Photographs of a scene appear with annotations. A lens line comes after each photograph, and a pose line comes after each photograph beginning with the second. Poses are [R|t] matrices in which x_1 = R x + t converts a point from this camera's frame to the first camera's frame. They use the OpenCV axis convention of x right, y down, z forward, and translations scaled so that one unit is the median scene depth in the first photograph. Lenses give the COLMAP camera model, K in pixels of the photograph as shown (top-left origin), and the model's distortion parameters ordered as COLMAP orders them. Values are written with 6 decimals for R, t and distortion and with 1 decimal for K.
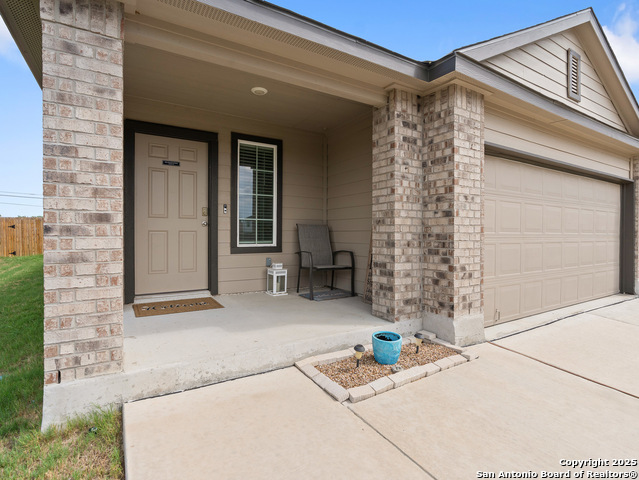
lens RADIAL K [[335.8, 0, 319.5], [0, 335.8, 240.0], [0, 0, 1]] dist [-0.019200, 0.000211]
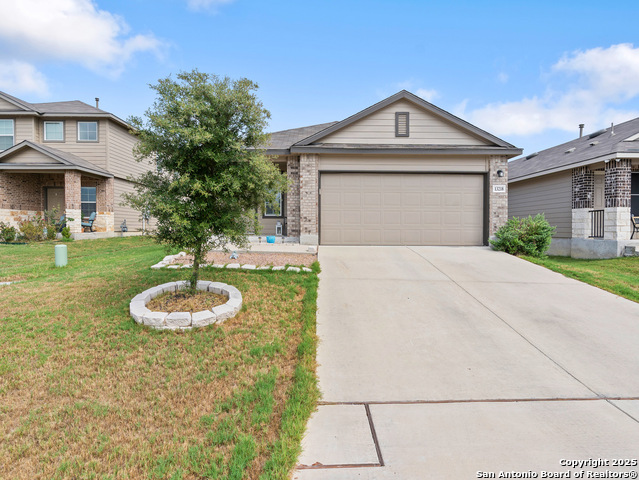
lens RADIAL K [[335.8, 0, 319.5], [0, 335.8, 240.0], [0, 0, 1]] dist [-0.019200, 0.000211]
pose [[0.858935, 0.014878, -0.511868, 1.942497], [-0.009897, 0.999873, 0.012455, 0.230892], [0.511989, -0.005632, 0.858974, -1.340968]]
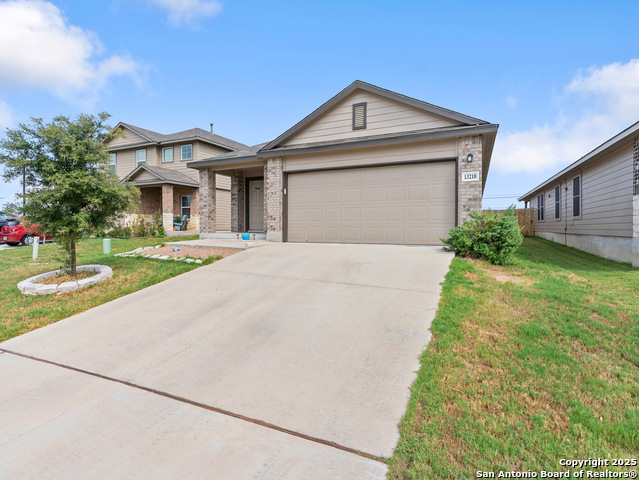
lens RADIAL K [[335.8, 0, 319.5], [0, 335.8, 240.0], [0, 0, 1]] dist [-0.019200, 0.000211]
pose [[0.547399, 0.024989, -0.836499, 3.169007], [-0.012892, 0.999687, 0.021427, 0.223135], [0.836773, -0.000945, 0.547550, -0.298583]]
